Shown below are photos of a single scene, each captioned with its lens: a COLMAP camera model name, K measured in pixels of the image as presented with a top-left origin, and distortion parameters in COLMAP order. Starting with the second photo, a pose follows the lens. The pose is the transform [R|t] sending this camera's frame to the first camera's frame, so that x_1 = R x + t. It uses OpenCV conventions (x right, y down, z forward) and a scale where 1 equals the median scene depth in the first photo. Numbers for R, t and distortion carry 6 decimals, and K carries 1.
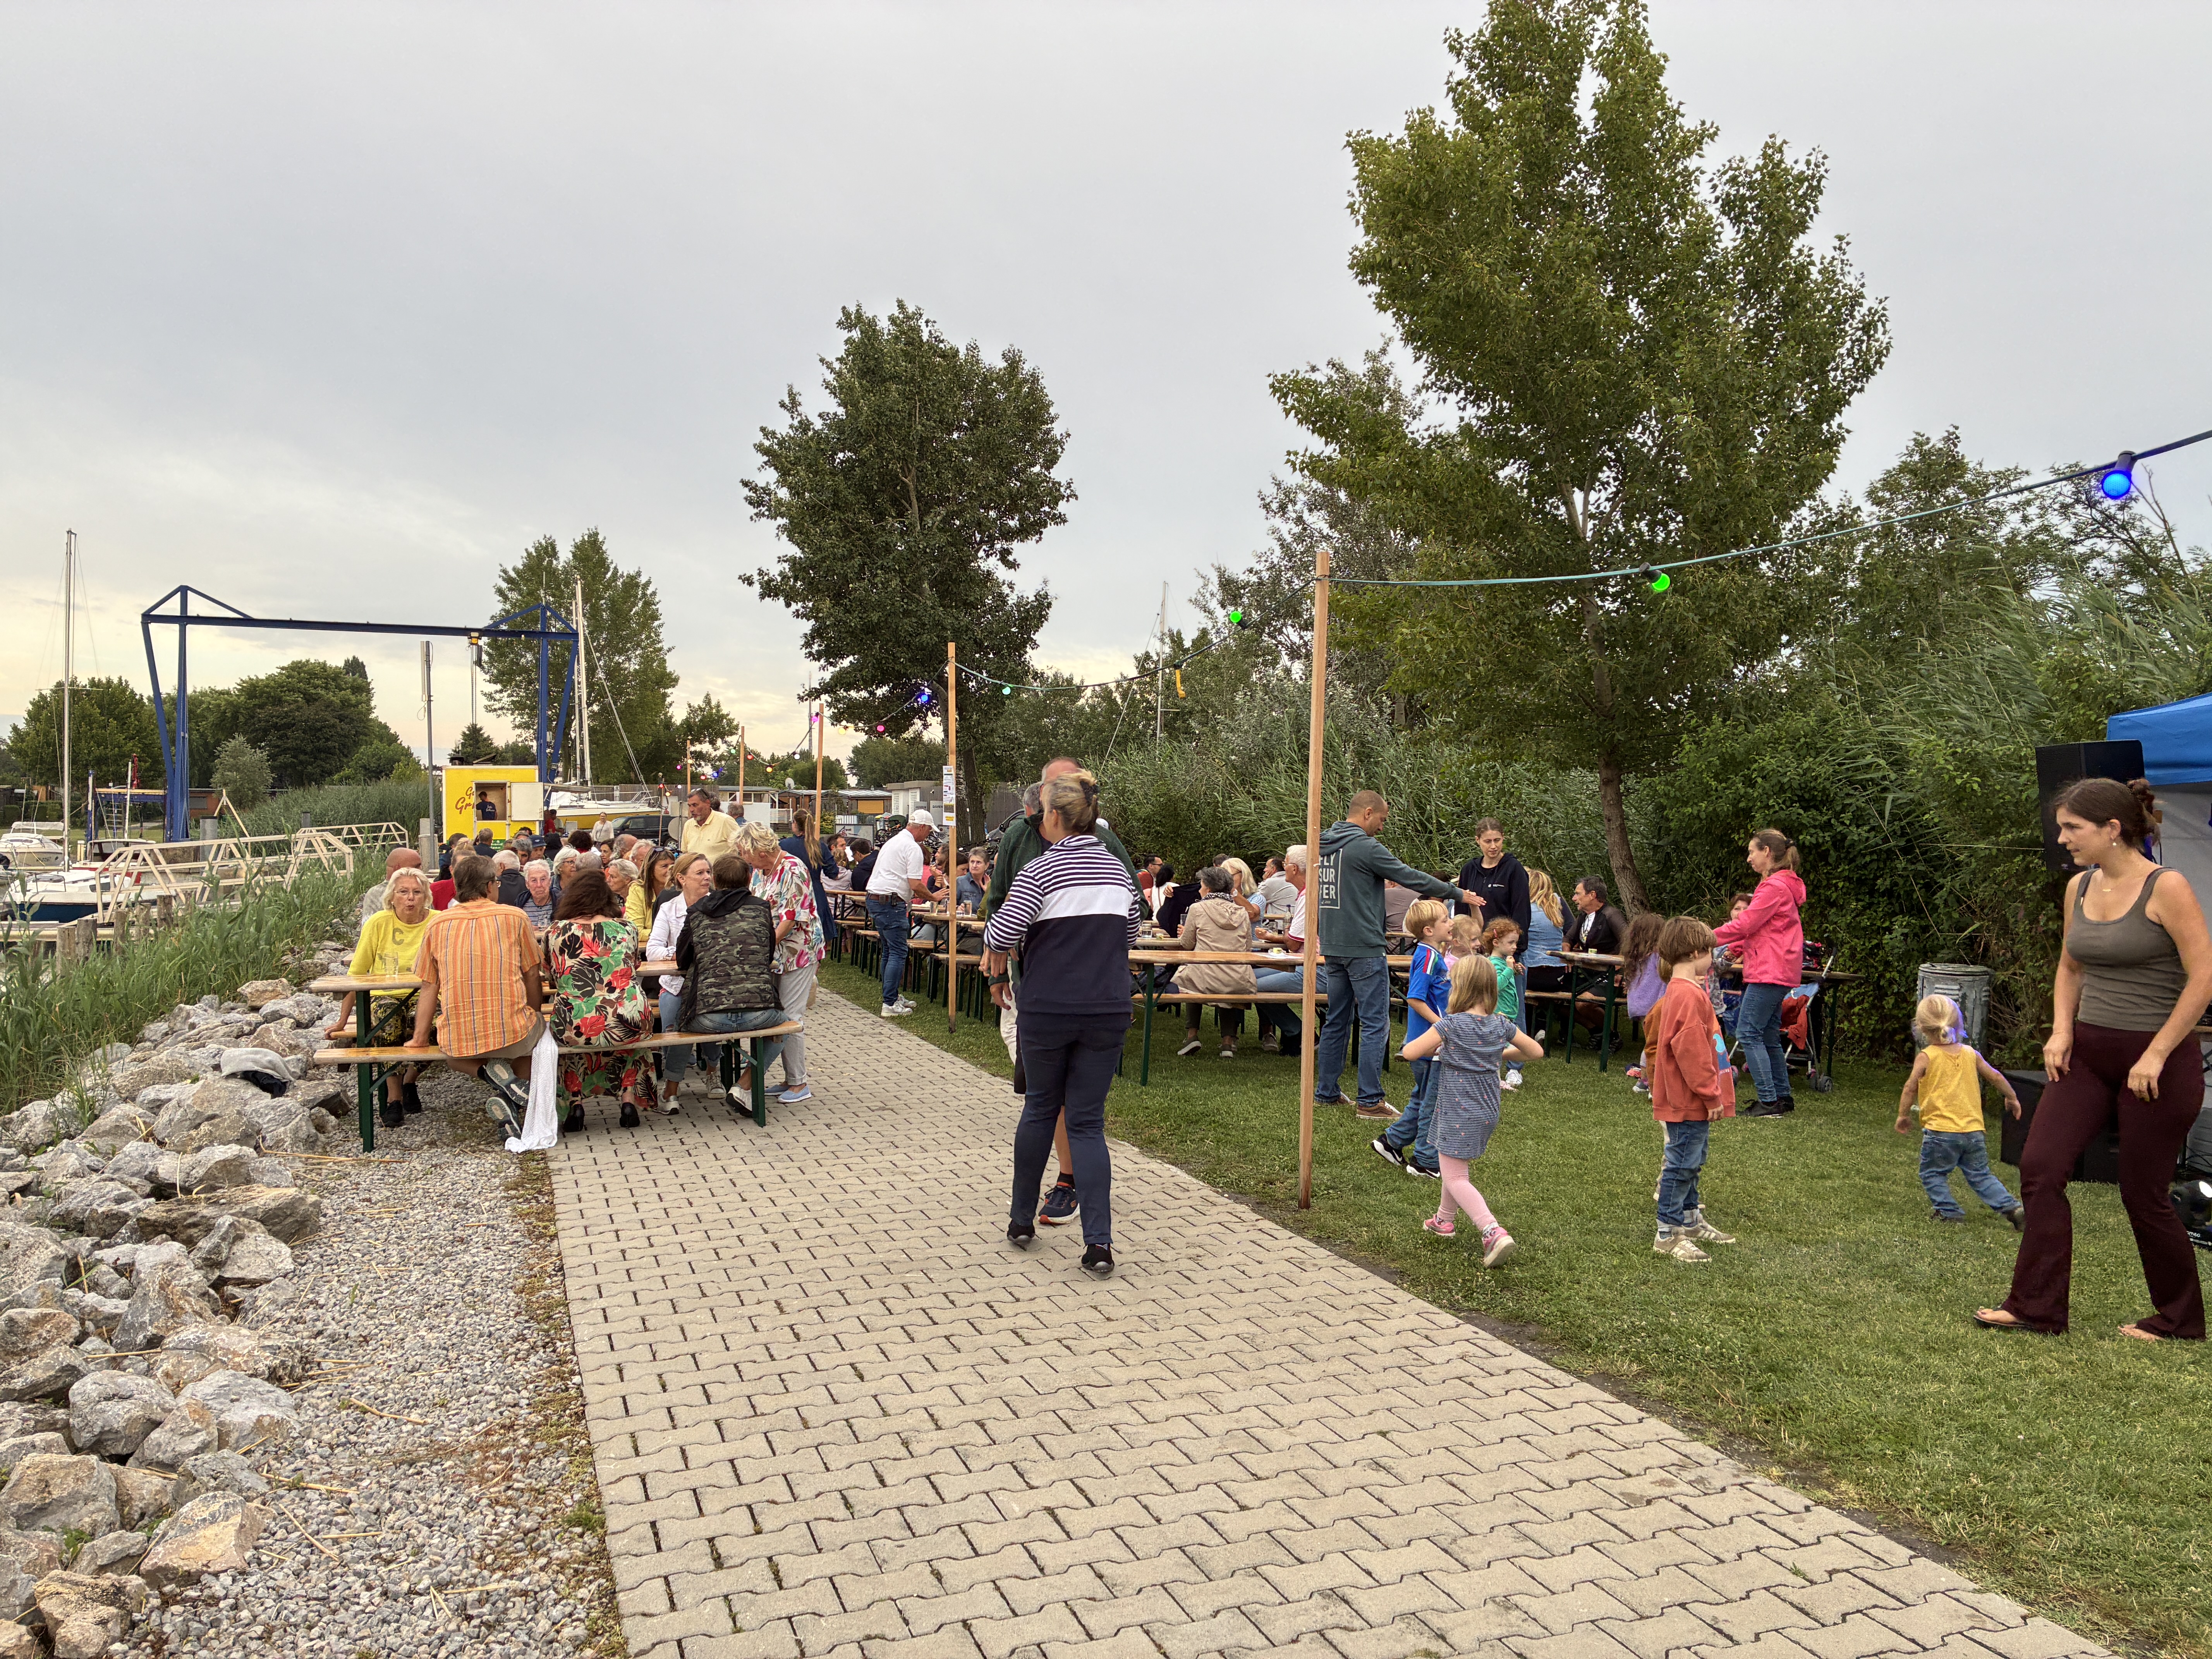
lens RADIAL K [[1675.4, 0, 1096.1], [0, 1675.4, 818.1], [0, 0, 1]] dist [0.060269, -0.070720]
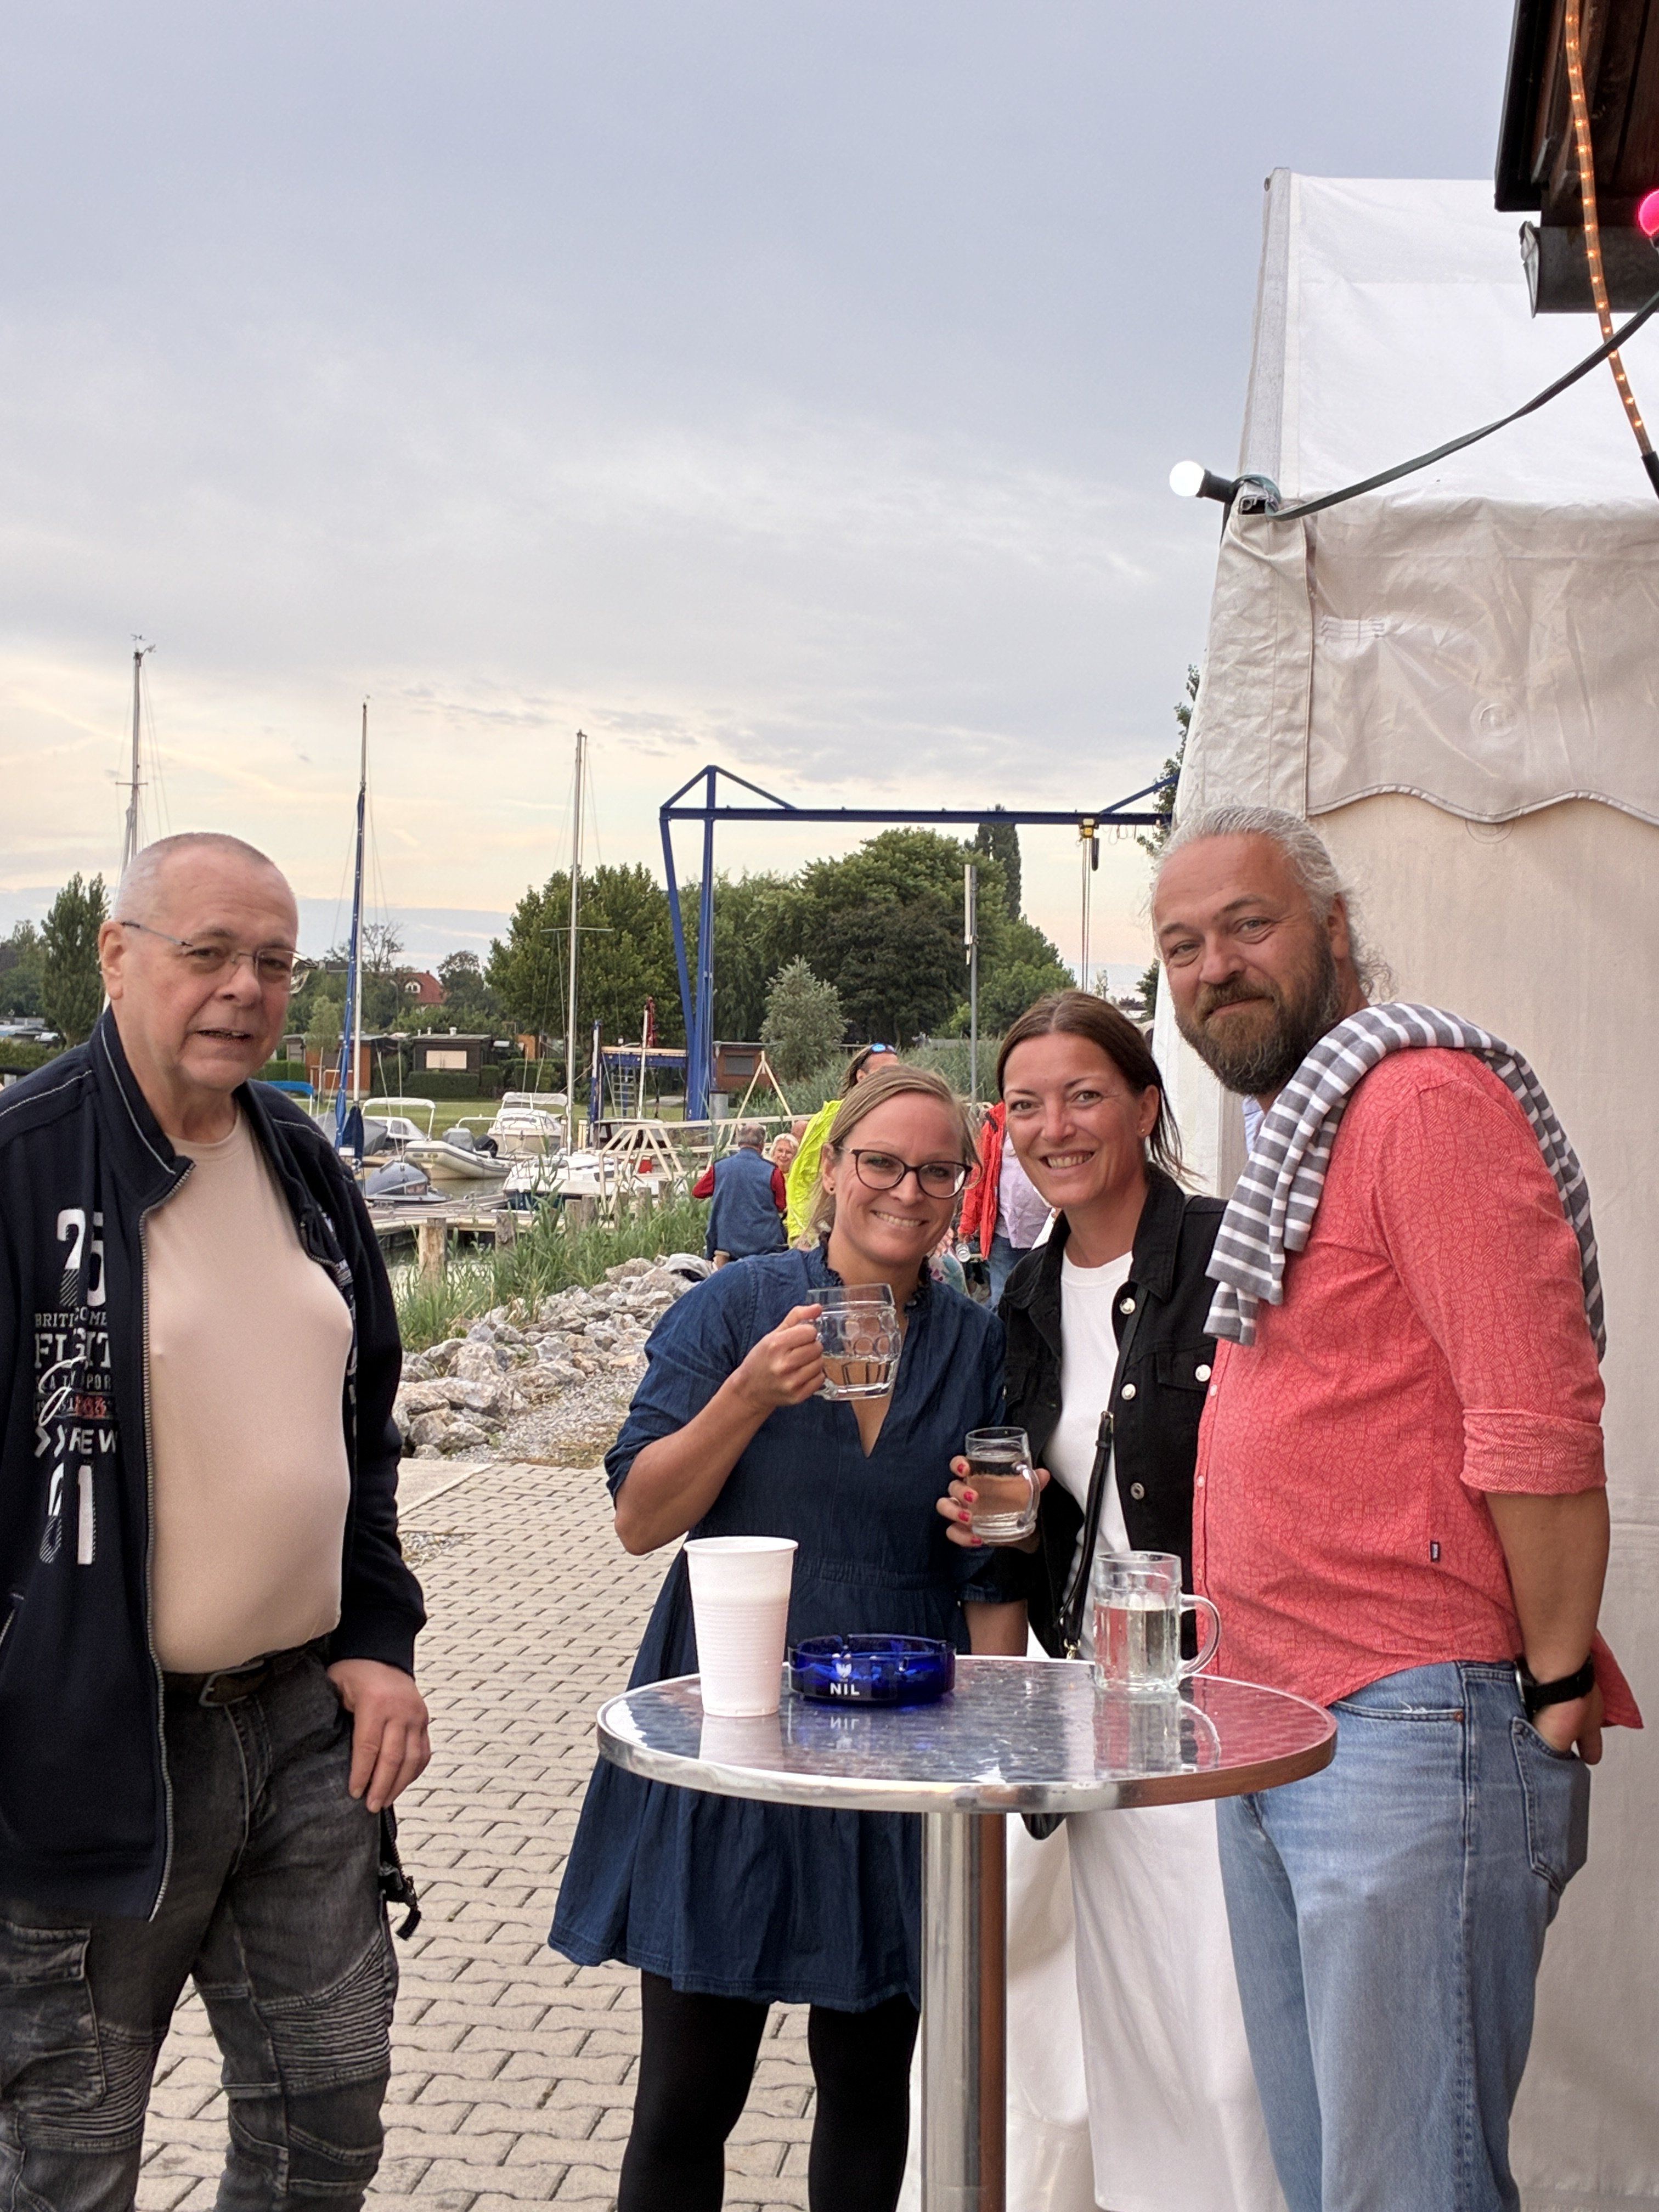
lens RADIAL K [[3418.7, 0, 826.1], [0, 3418.7, 1104.9], [0, 0, 1]] dist [-0.047179, 0.000000]
pose [[0.892571, 0.016841, -0.450591, 0.141640], [-0.016672, 0.999852, 0.004343, -0.001038], [0.450598, 0.003635, 0.892720, -0.239018]]
